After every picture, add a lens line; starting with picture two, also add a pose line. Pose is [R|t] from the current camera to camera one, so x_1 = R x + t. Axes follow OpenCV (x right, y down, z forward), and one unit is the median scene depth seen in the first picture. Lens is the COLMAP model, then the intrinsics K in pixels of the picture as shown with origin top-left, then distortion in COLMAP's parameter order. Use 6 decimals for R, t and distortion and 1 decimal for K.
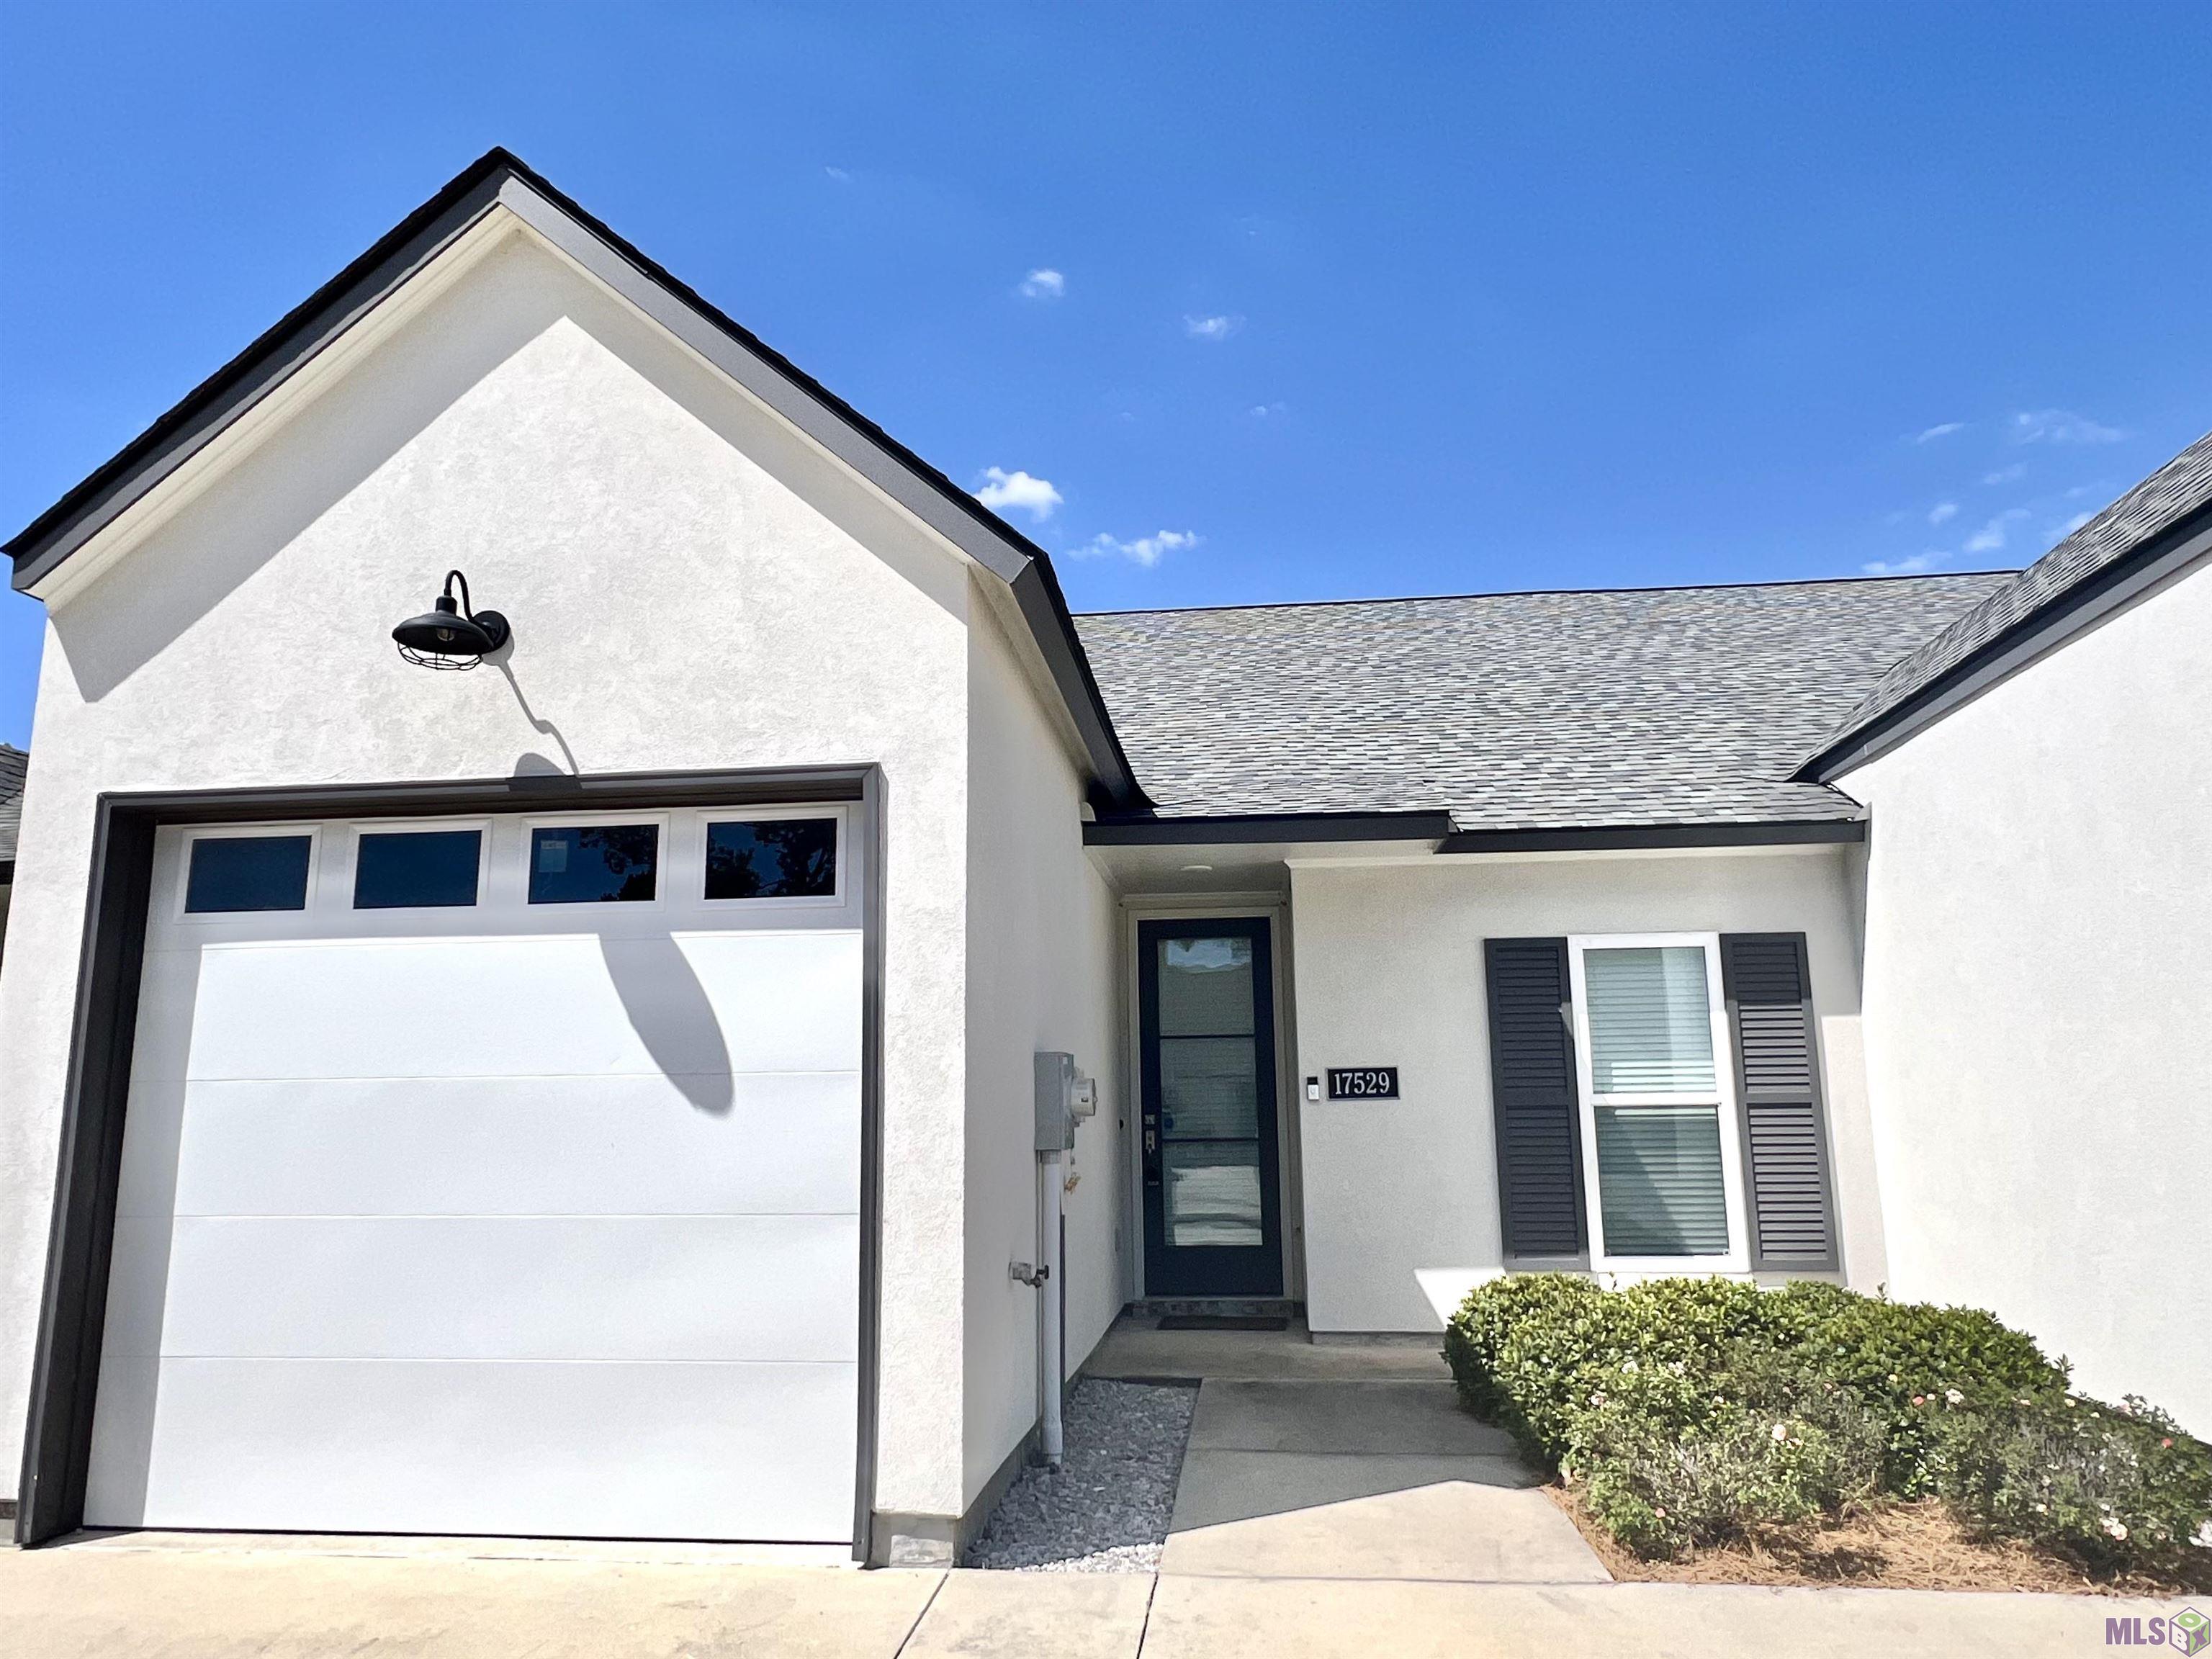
lens RADIAL K [[1479.1, 0, 1105.4], [0, 1479.1, 831.0], [0, 0, 1]] dist [0.005471, -0.006684]
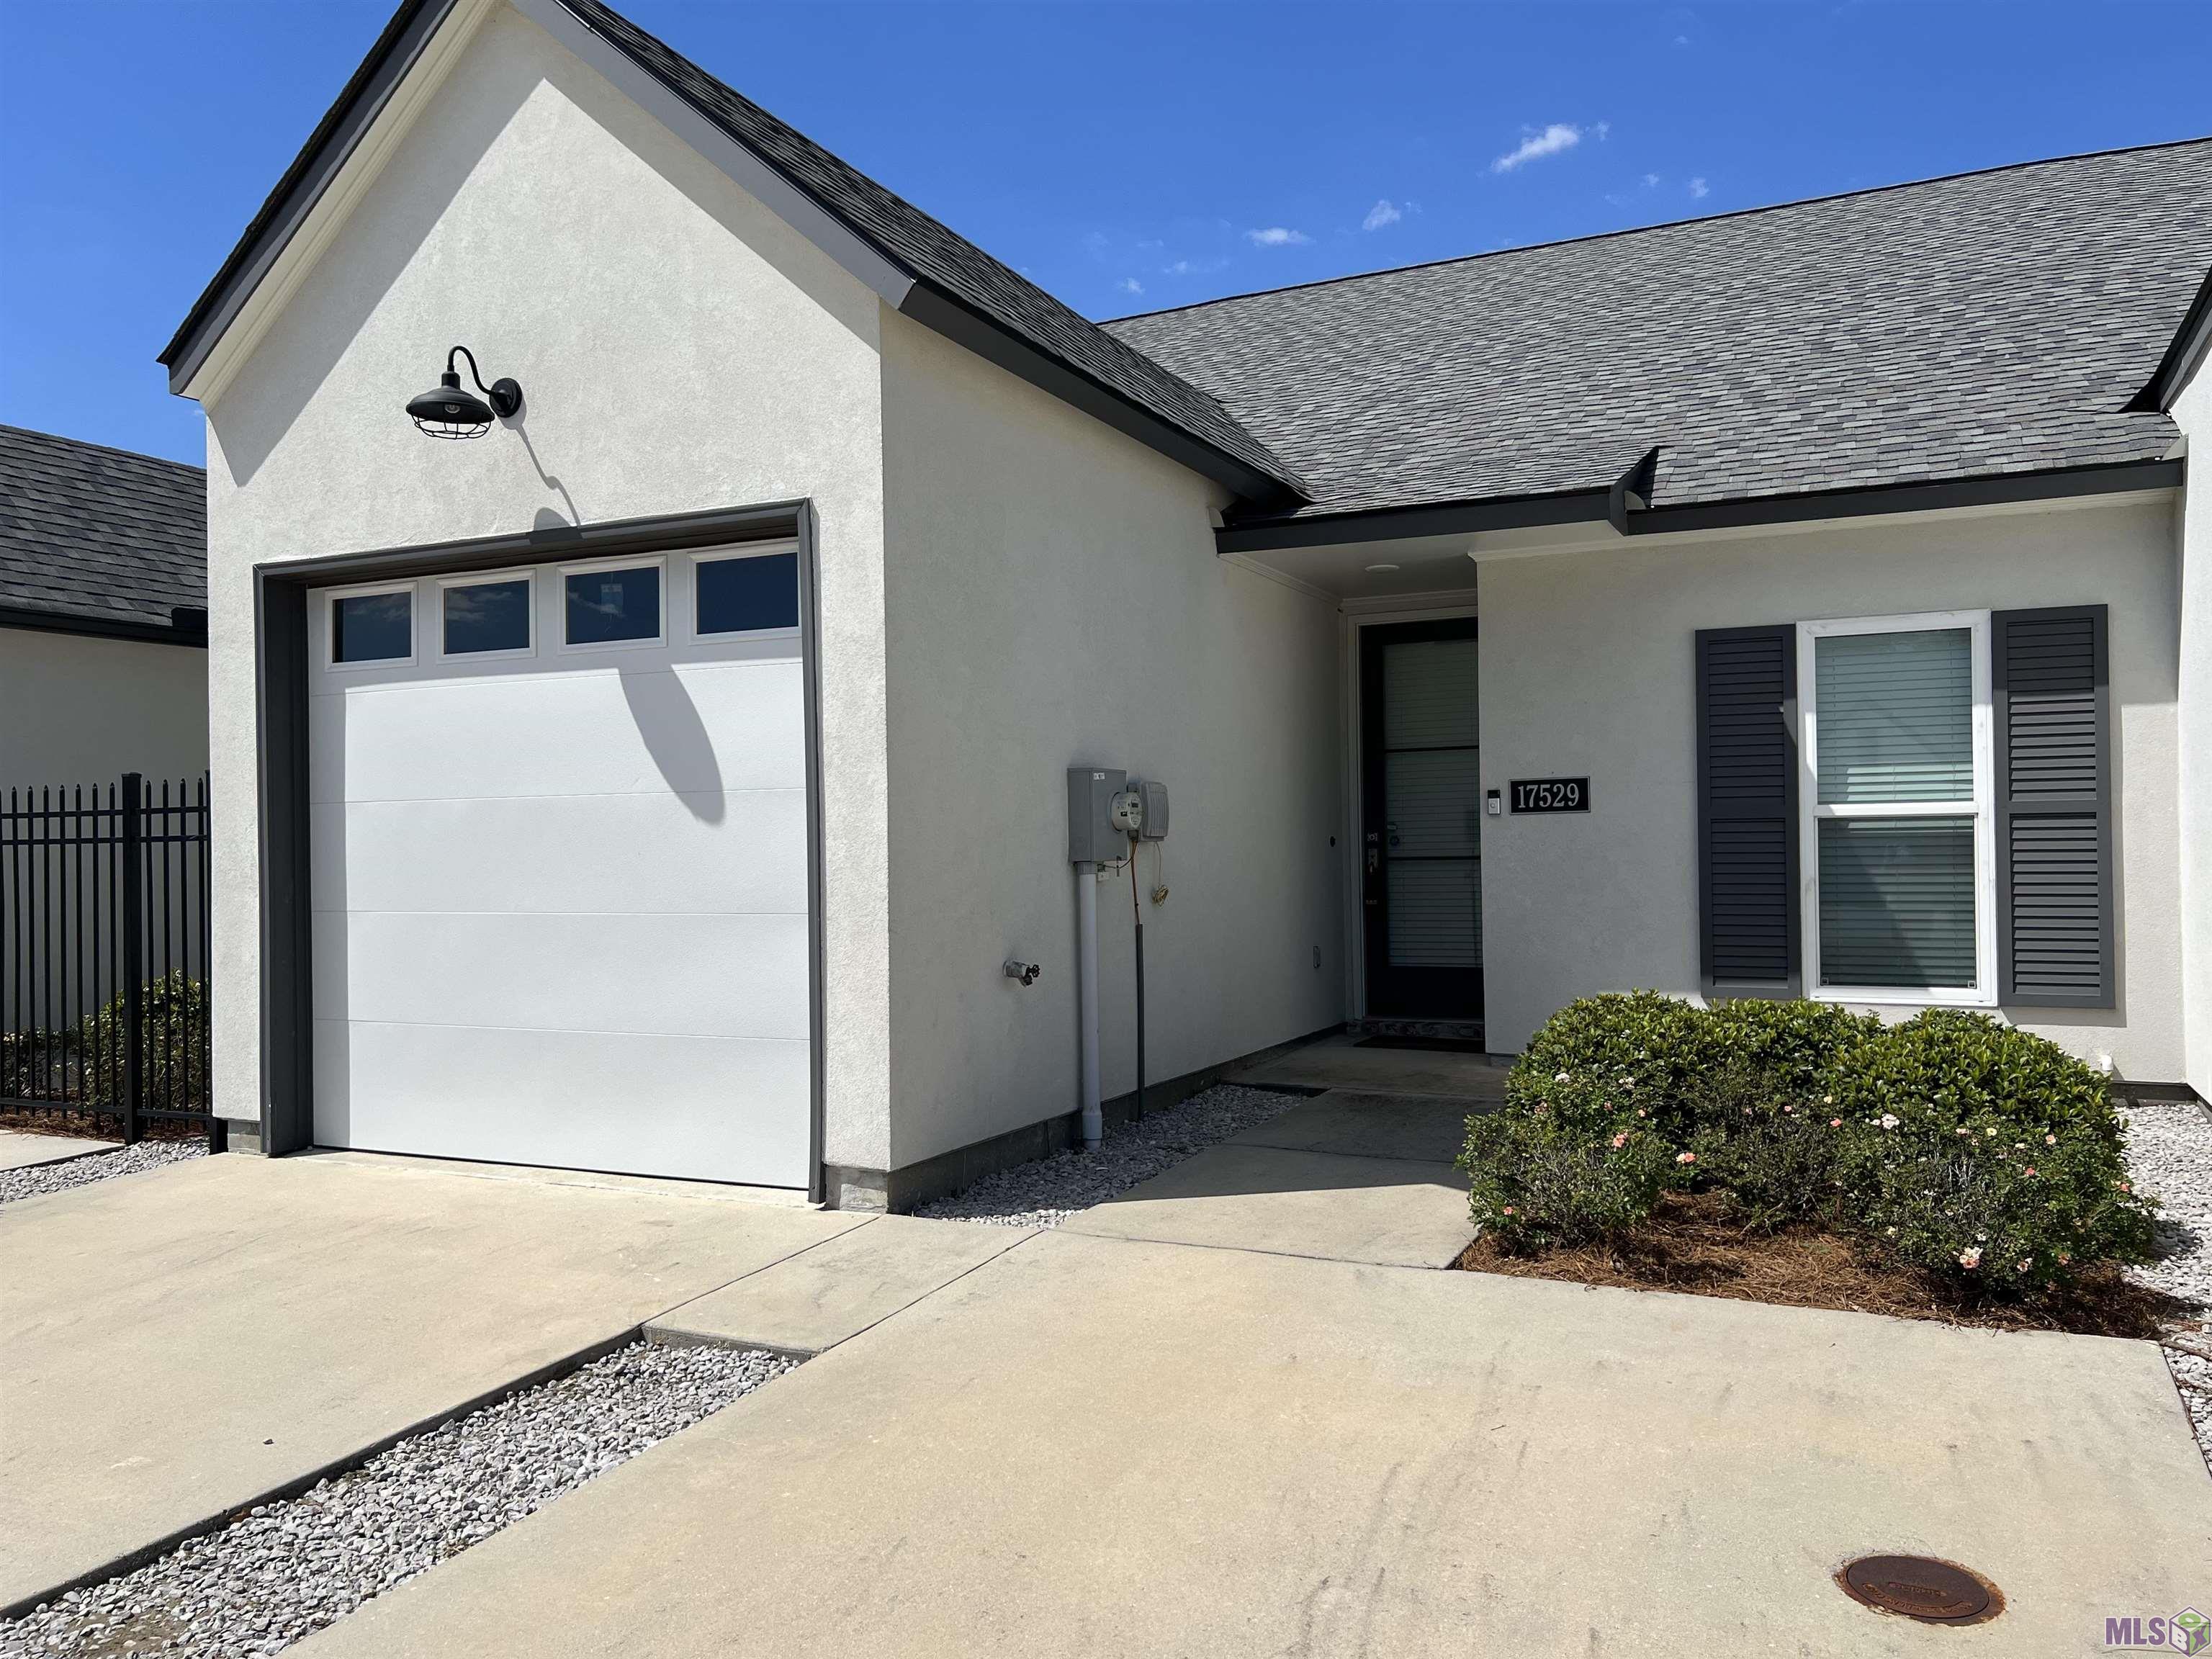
lens RADIAL K [[1659.3, 0, 1105.3], [0, 1659.3, 830.5], [0, 0, 1]] dist [0.036300, -0.016763]
pose [[0.945880, -0.004419, -0.324486, 0.401100], [0.063462, 0.983120, 0.171604, -0.002907], [0.318250, -0.182909, 0.930194, -0.074509]]
